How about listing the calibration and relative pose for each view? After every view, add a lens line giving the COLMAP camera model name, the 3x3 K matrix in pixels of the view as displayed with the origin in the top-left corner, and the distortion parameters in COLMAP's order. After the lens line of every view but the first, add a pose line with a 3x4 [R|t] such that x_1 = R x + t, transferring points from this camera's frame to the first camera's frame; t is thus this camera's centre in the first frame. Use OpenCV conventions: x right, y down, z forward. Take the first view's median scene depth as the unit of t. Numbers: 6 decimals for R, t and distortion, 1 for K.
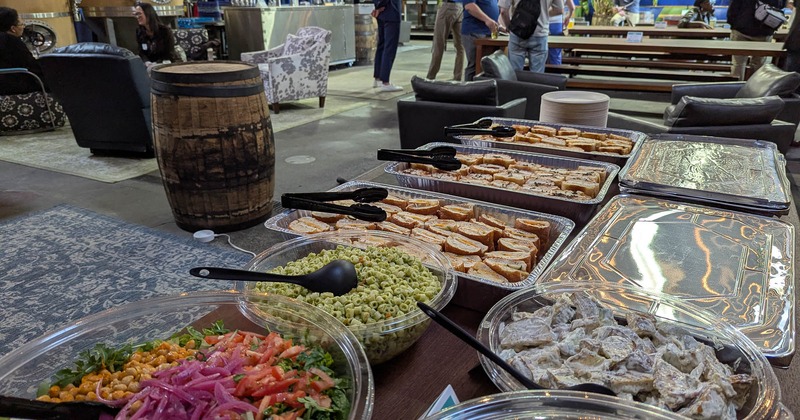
lens RADIAL K [[576.6, 0, 400.0], [0, 576.6, 210.0], [0, 0, 1]] dist [0.034477, -0.003079]
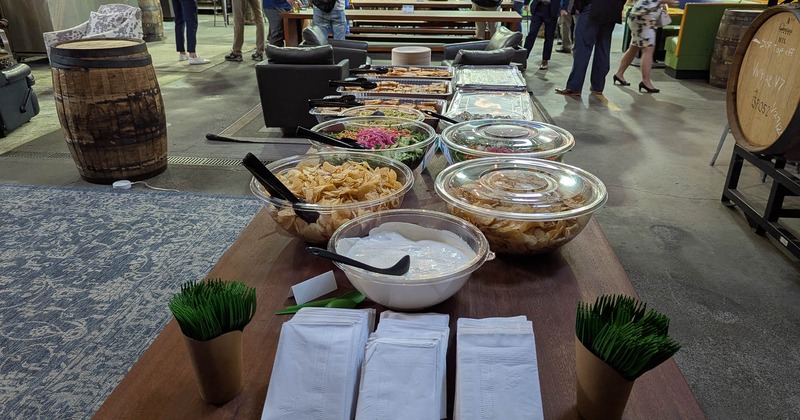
lens RADIAL K [[576.6, 0, 400.0], [0, 576.6, 210.0], [0, 0, 1]] dist [0.034477, -0.003079]
pose [[0.922174, -0.147825, 0.357410, -0.226120], [0.131886, 0.988880, 0.068716, 0.082746], [-0.363594, -0.016231, 0.931416, -0.315413]]
